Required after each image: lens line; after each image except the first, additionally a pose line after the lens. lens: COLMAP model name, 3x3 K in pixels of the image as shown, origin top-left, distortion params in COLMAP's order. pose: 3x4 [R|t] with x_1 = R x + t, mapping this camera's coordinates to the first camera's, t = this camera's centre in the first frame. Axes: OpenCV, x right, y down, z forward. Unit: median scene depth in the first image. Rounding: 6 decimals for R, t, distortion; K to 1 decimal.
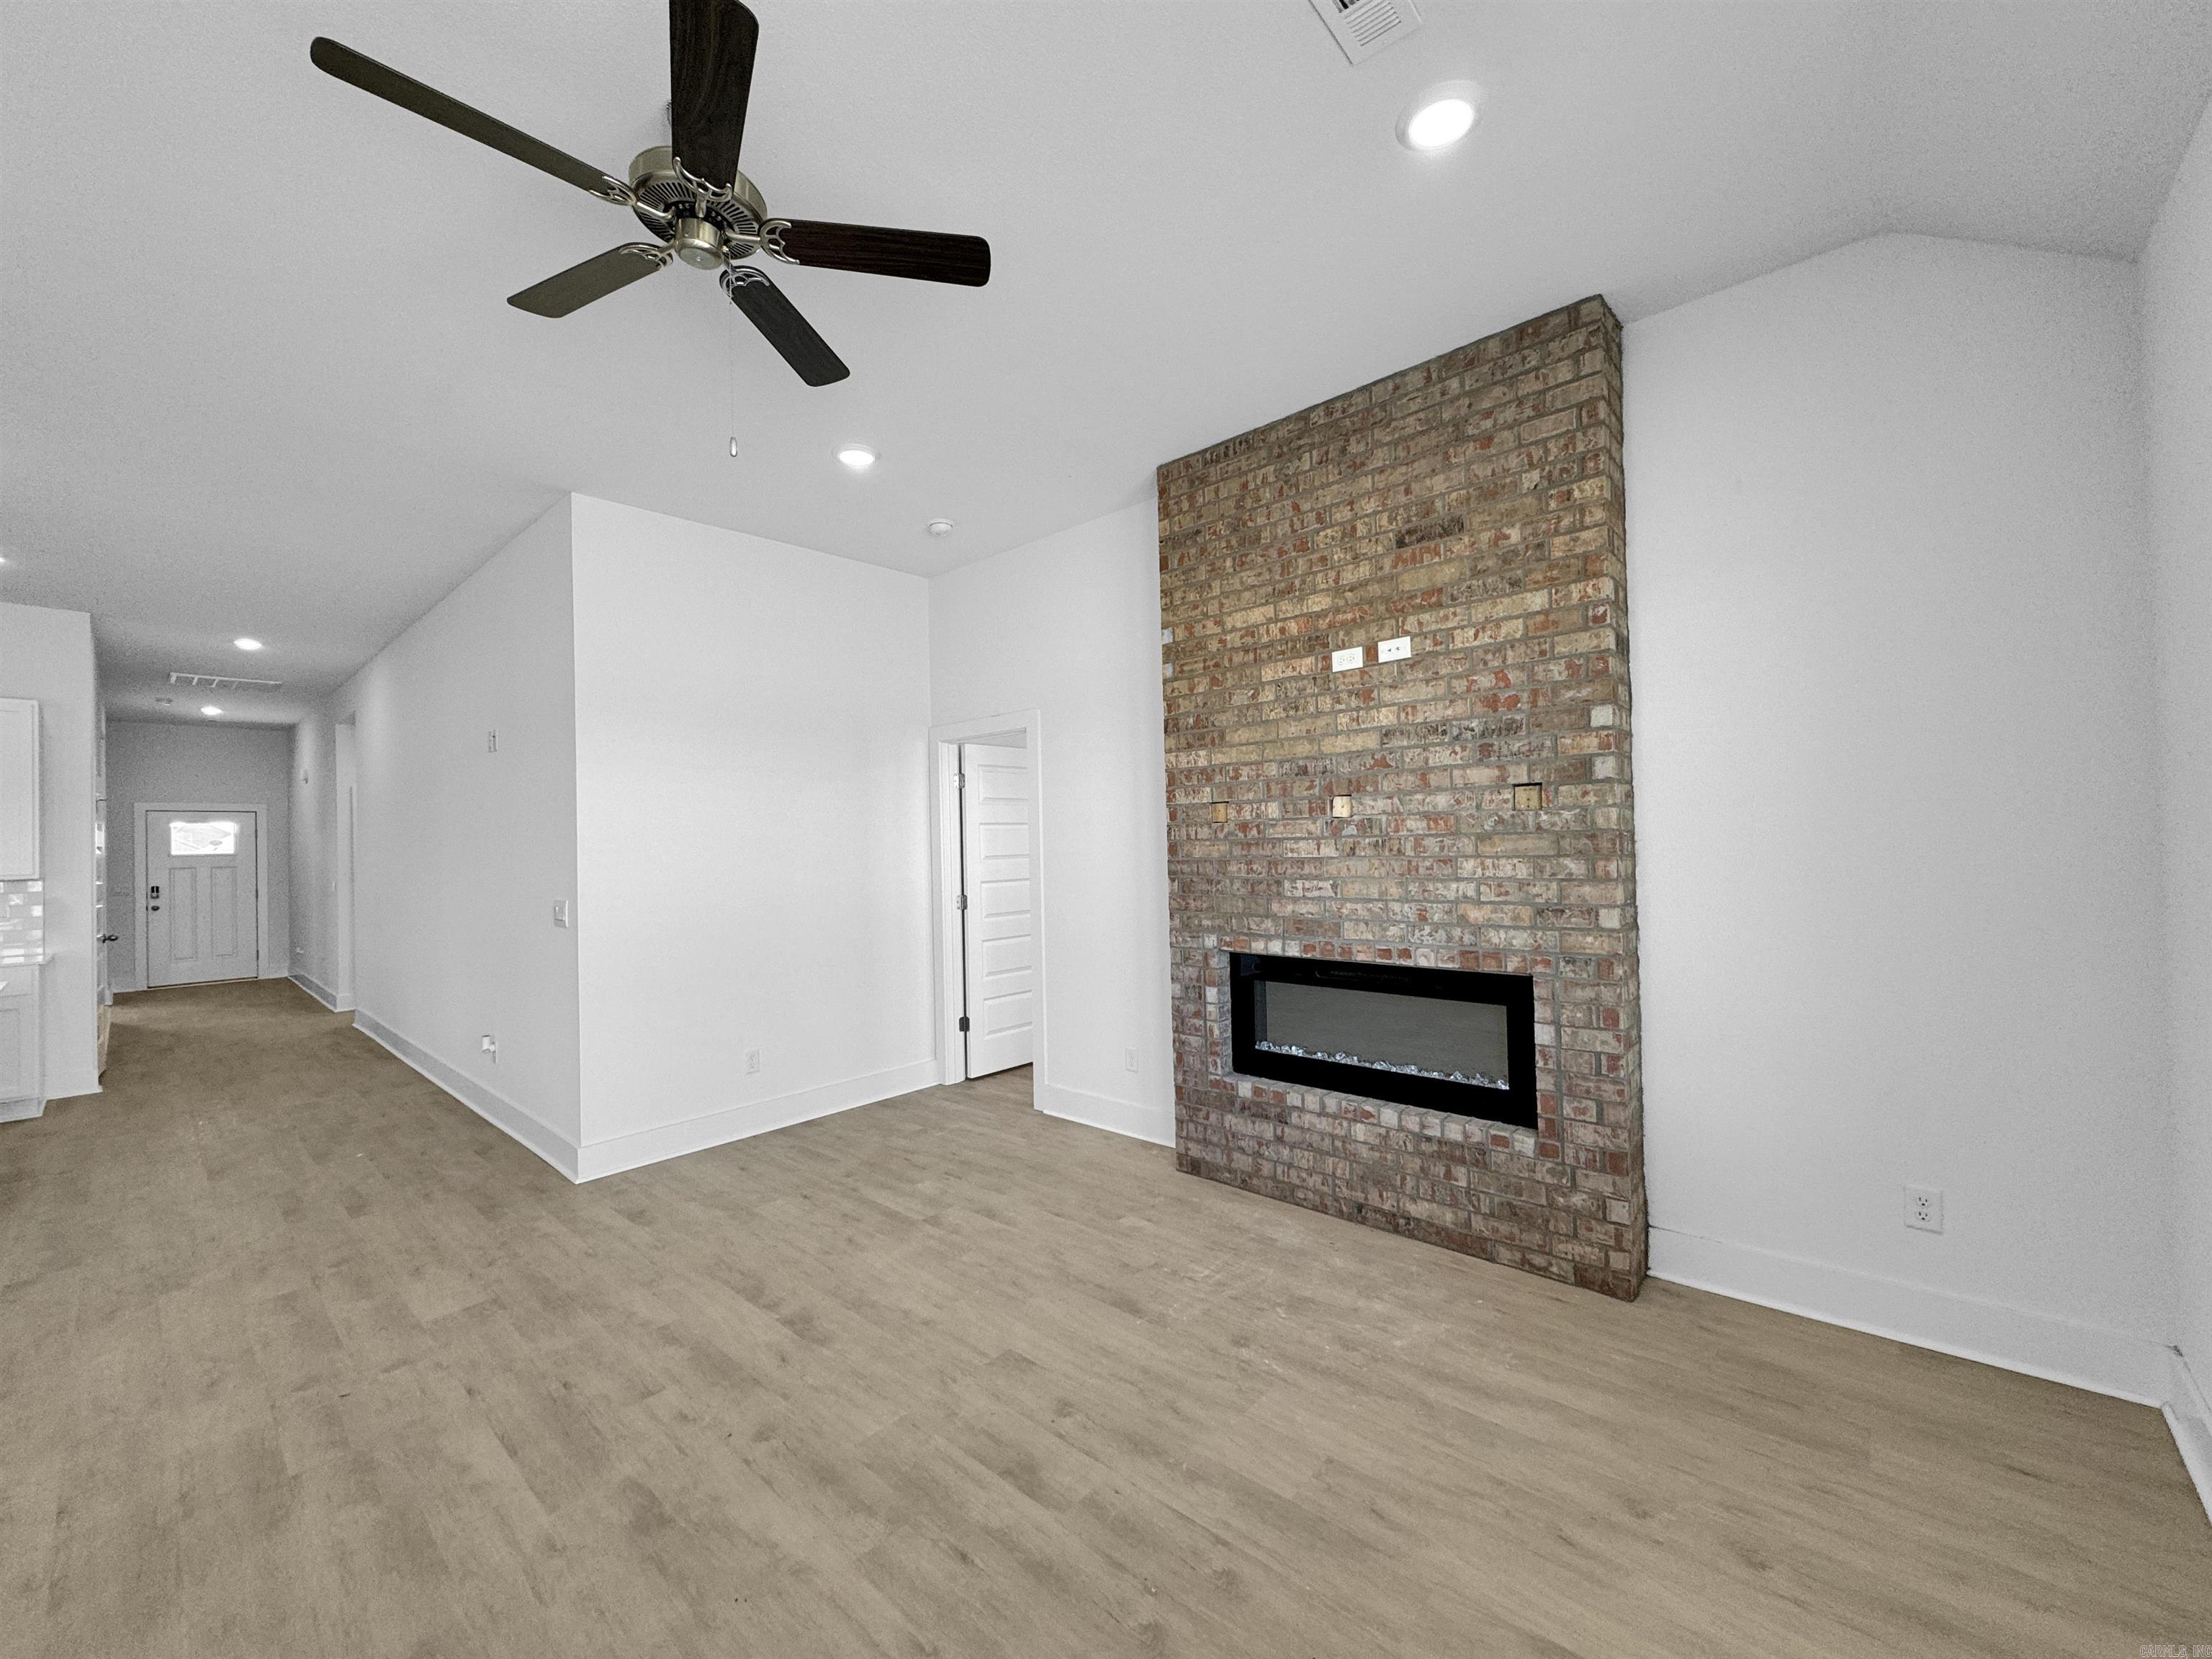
lens RADIAL K [[887.3, 0, 1116.8], [0, 887.3, 837.9], [0, 0, 1]] dist [-0.002584, -0.000200]
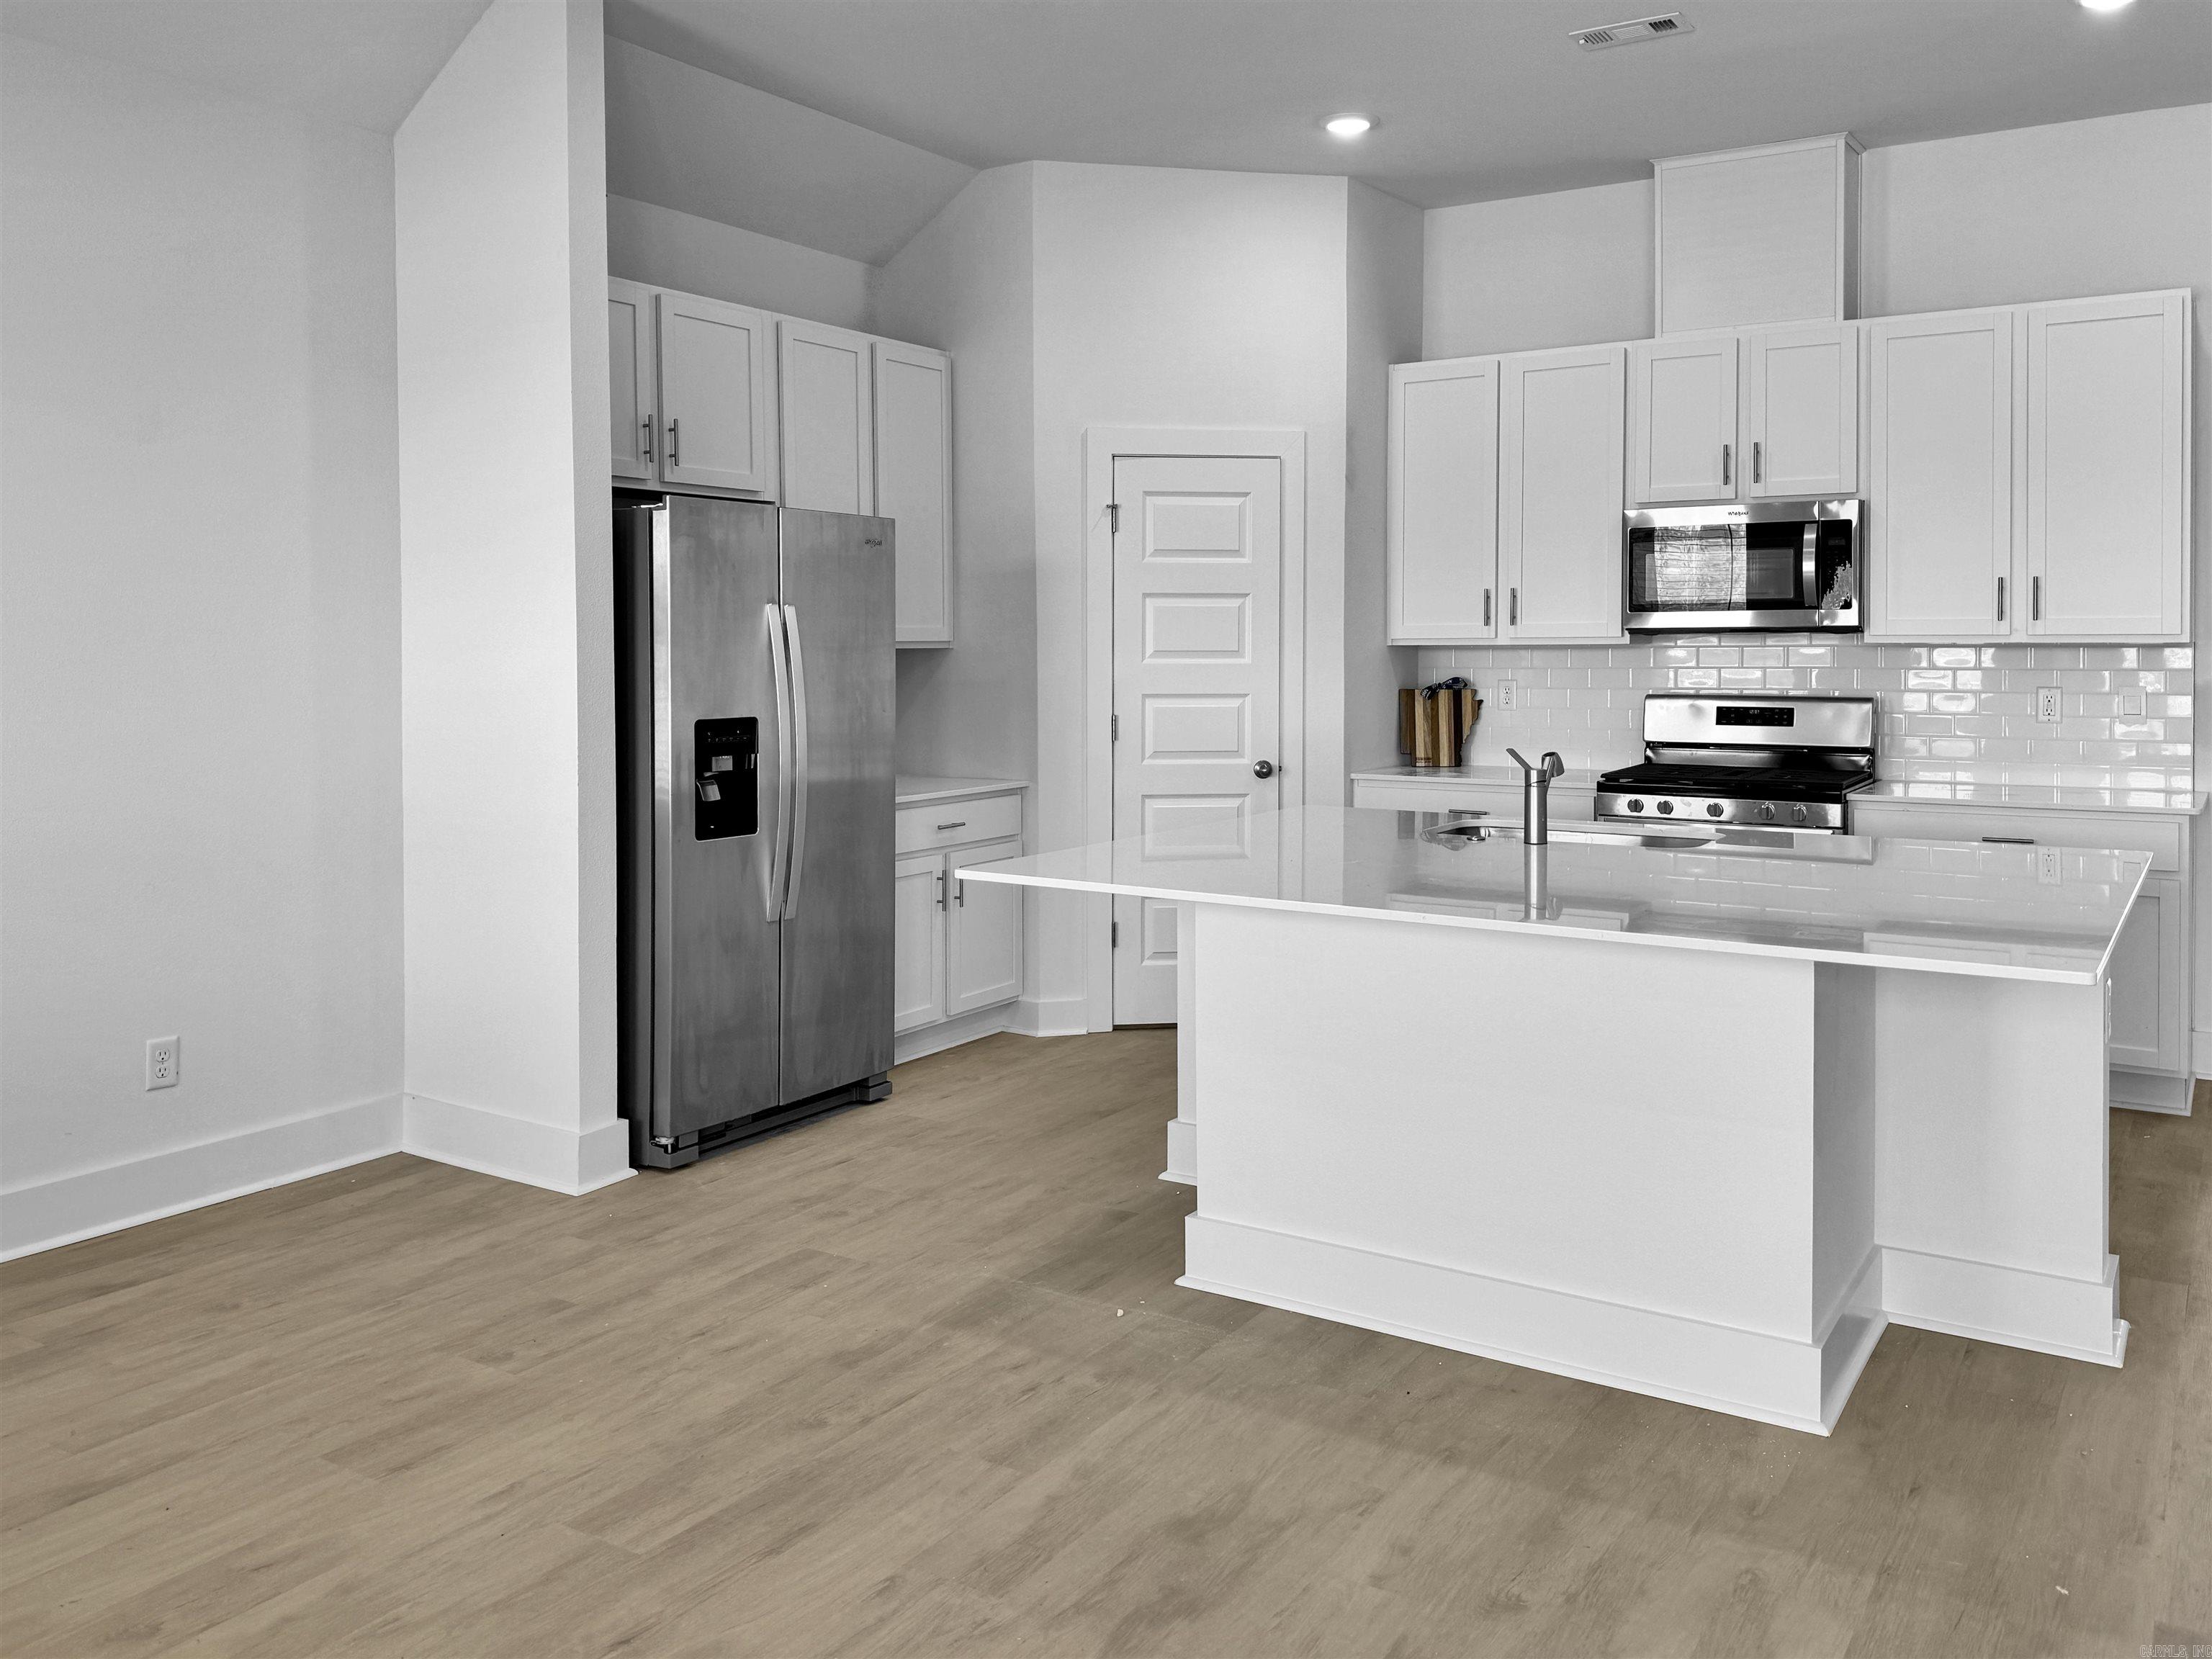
lens RADIAL K [[1773.7, 0, 1098.0], [0, 1773.7, 688.5], [0, 0, 1]] dist [0.089818, -0.085102]
pose [[0.157518, 0.047780, -0.986360, -0.488041], [0.010505, 0.998691, 0.050055, 0.021815], [0.987460, -0.018247, 0.156810, 0.360422]]
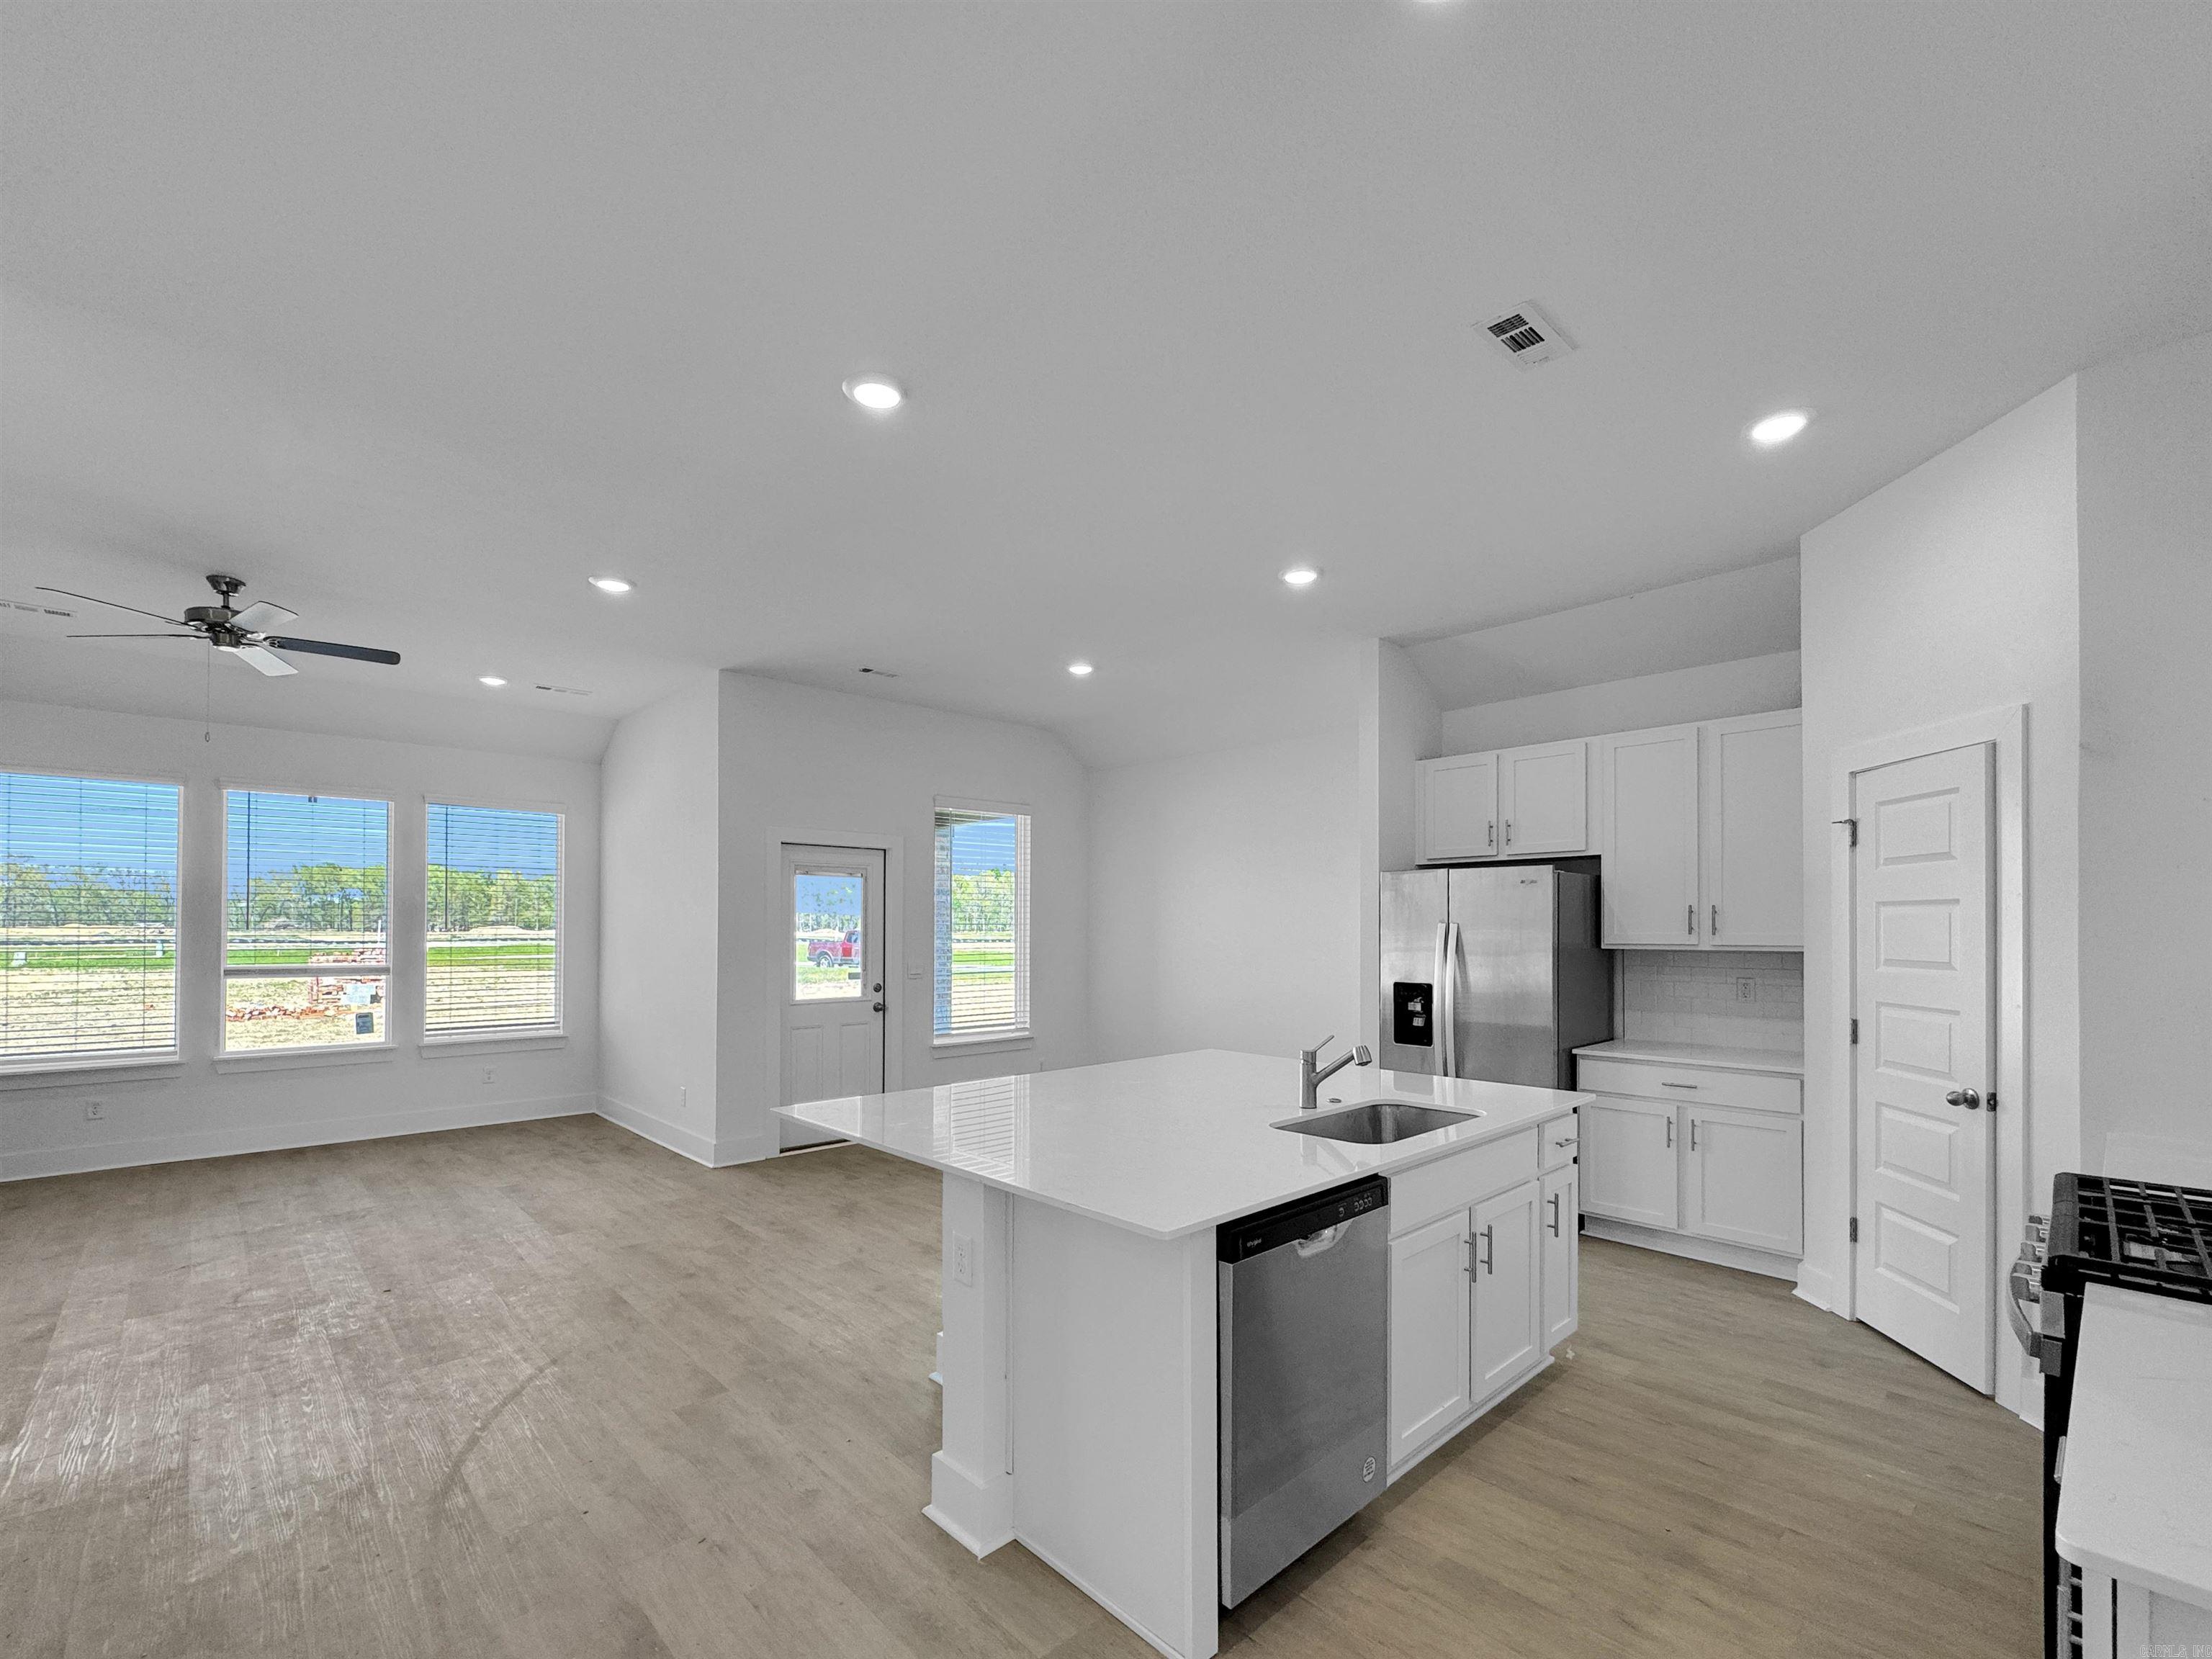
lens RADIAL K [[956.5, 0, 1117.1], [0, 956.5, 921.7], [0, 0, 1]] dist [-0.005132, 0.000913]
pose [[-0.996990, 0.020955, 0.074643, -1.616381], [0.019572, 0.999624, -0.019211, 0.039221], [-0.075018, -0.017692, -0.997025, 1.825285]]
